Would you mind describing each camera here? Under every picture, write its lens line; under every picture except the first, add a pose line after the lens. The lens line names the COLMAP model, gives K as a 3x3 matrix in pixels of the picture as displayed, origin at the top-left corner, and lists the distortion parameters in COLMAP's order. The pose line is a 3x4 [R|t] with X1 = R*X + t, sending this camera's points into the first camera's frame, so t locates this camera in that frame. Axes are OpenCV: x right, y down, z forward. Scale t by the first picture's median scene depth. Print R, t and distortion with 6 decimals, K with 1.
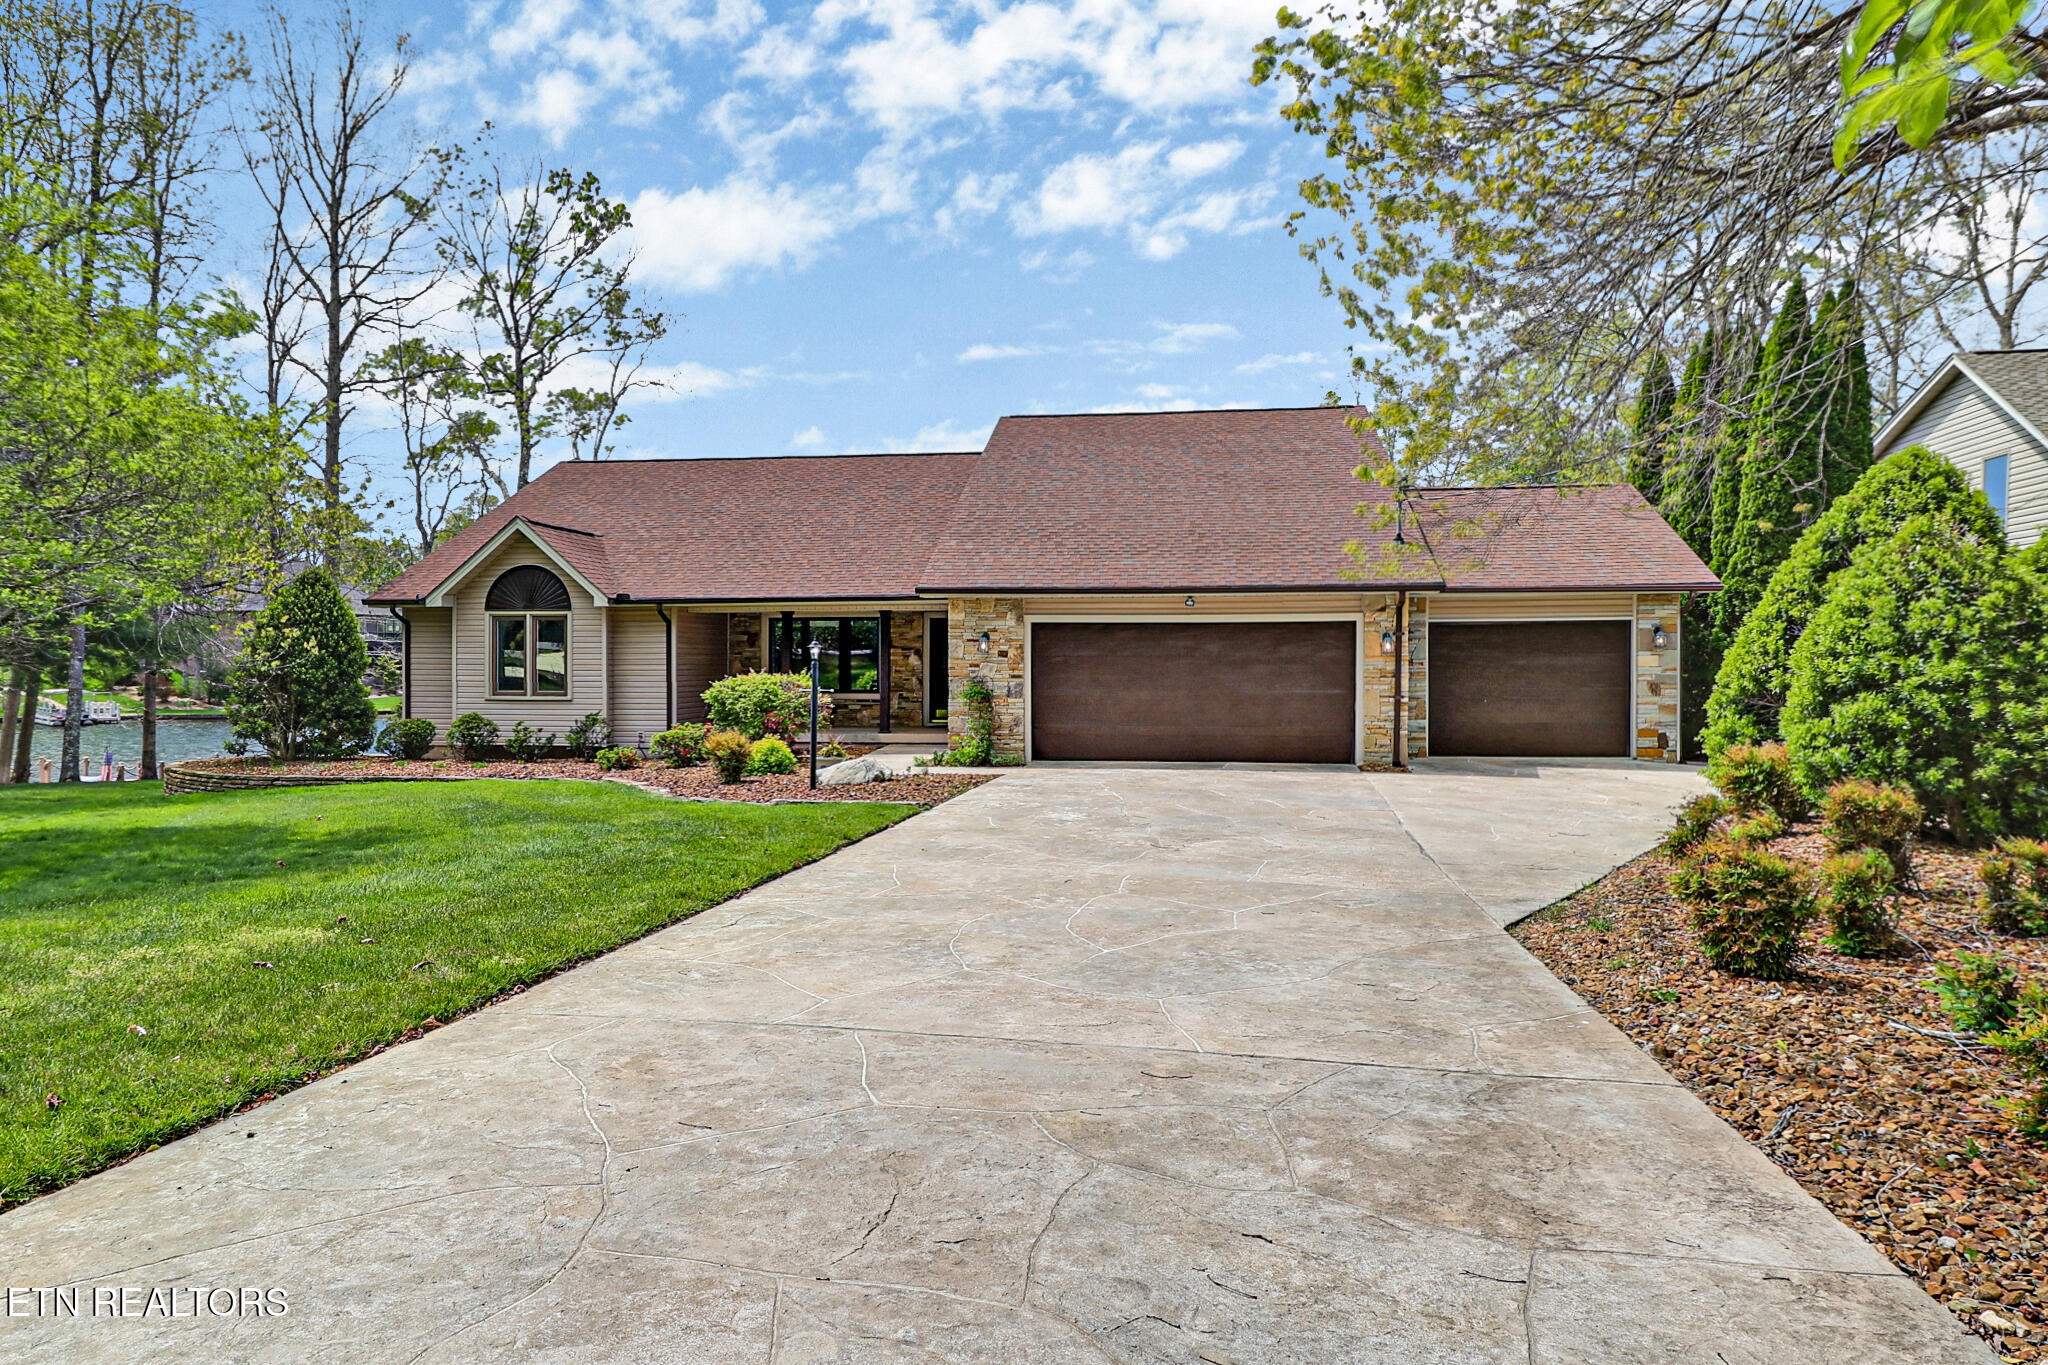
lens RADIAL K [[828.2, 0, 1030.5], [0, 828.2, 694.6], [0, 0, 1]] dist [-0.010510, 0.000090]
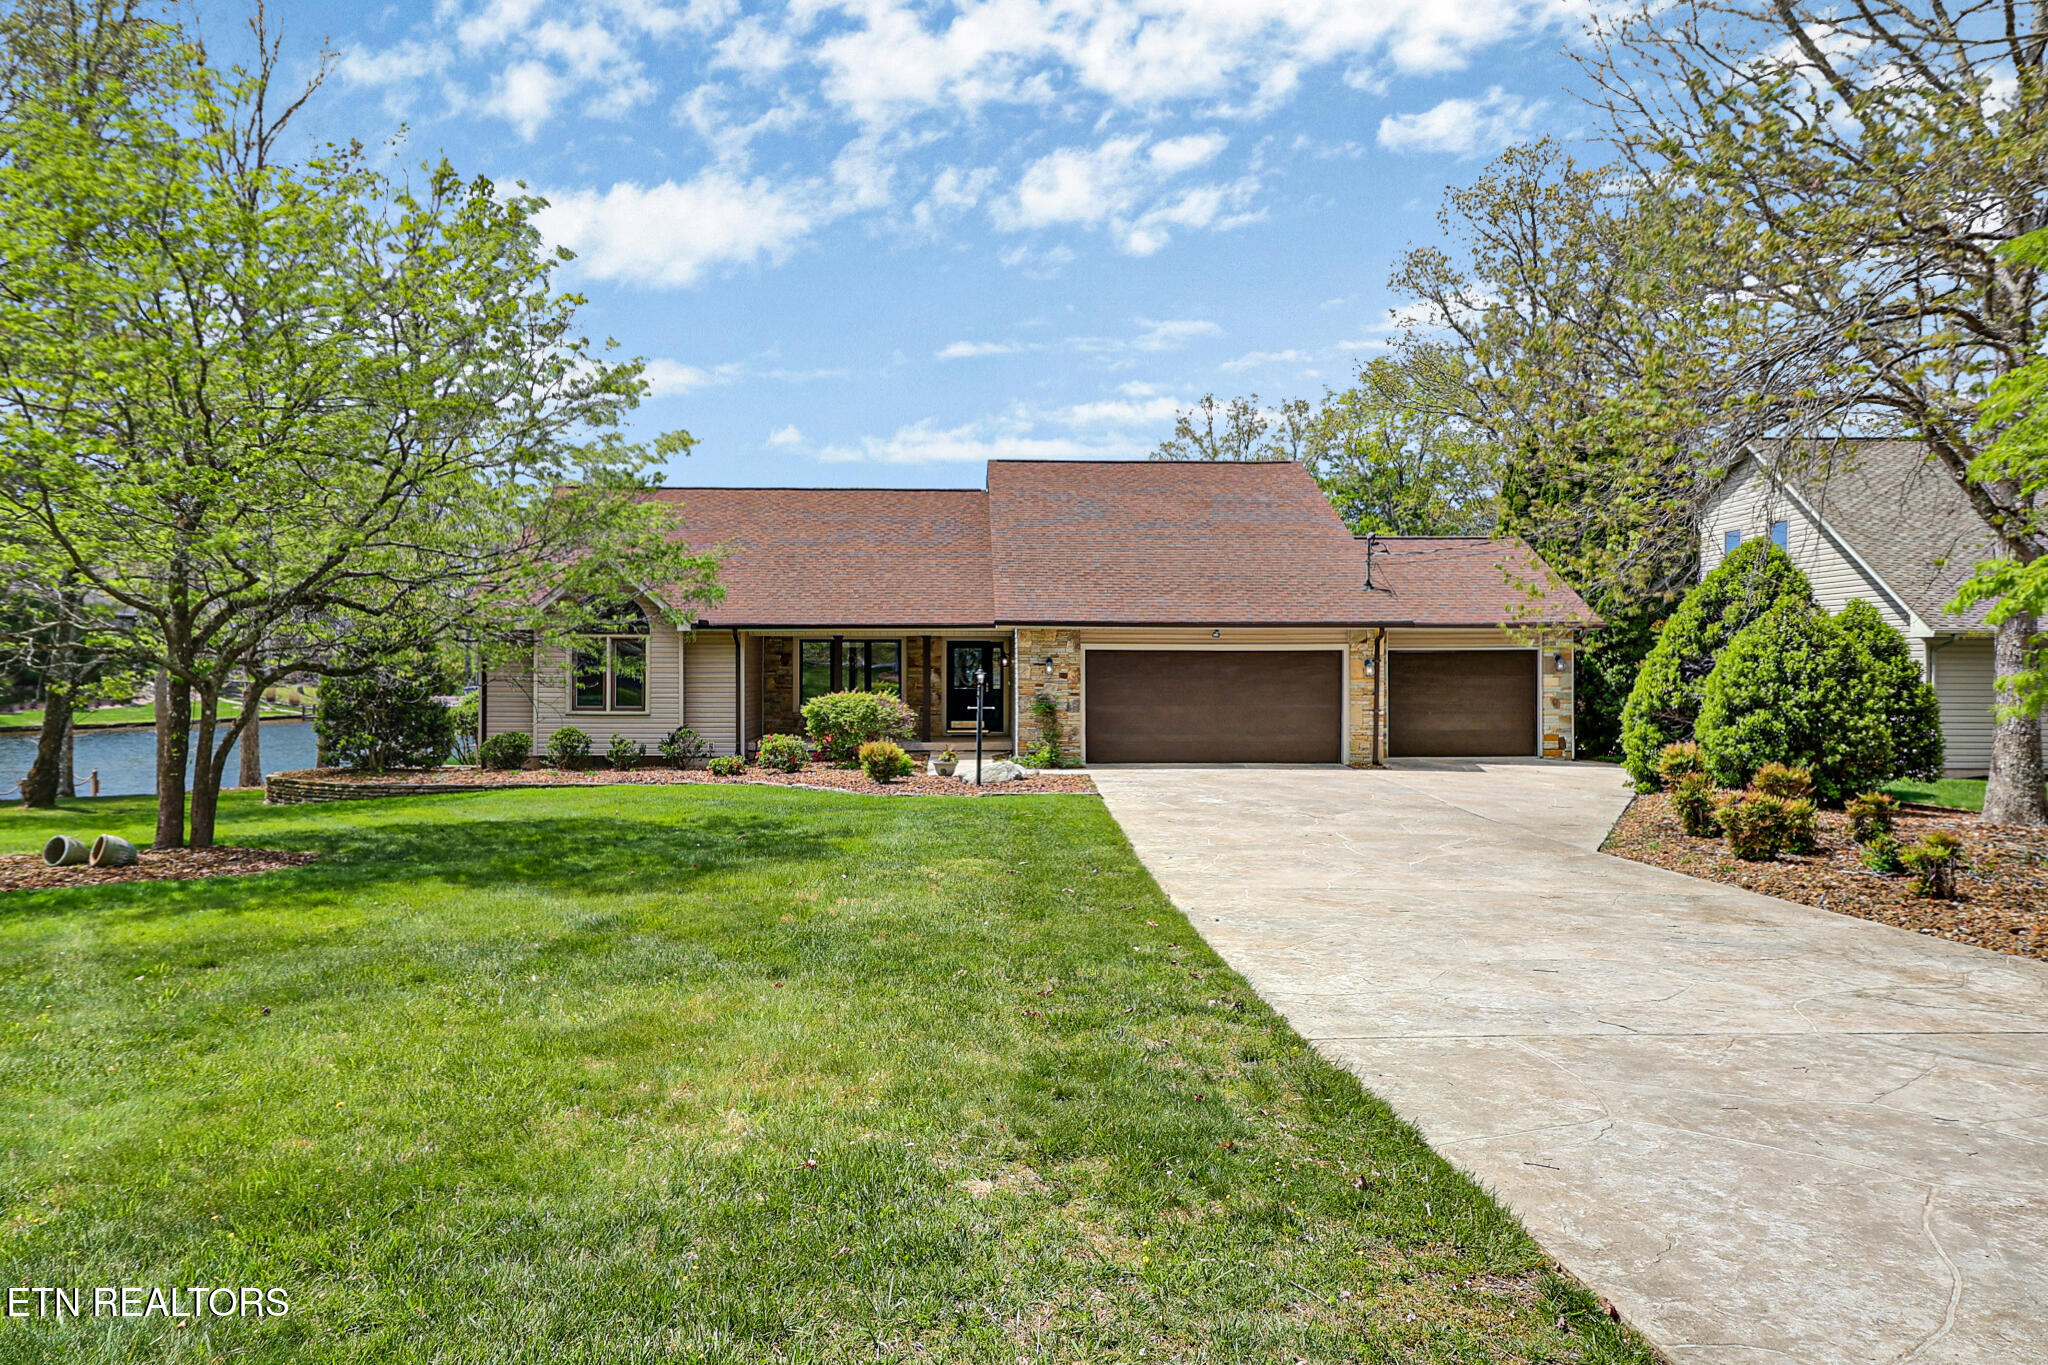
lens RADIAL K [[877.6, 0, 1022.0], [0, 877.6, 671.4], [0, 0, 1]] dist [0.016273, -0.000142]
pose [[0.999727, -0.007092, 0.022277, -0.077683], [0.007704, 0.999592, -0.027513, -0.013893], [-0.022072, 0.027677, 0.999373, -0.202490]]
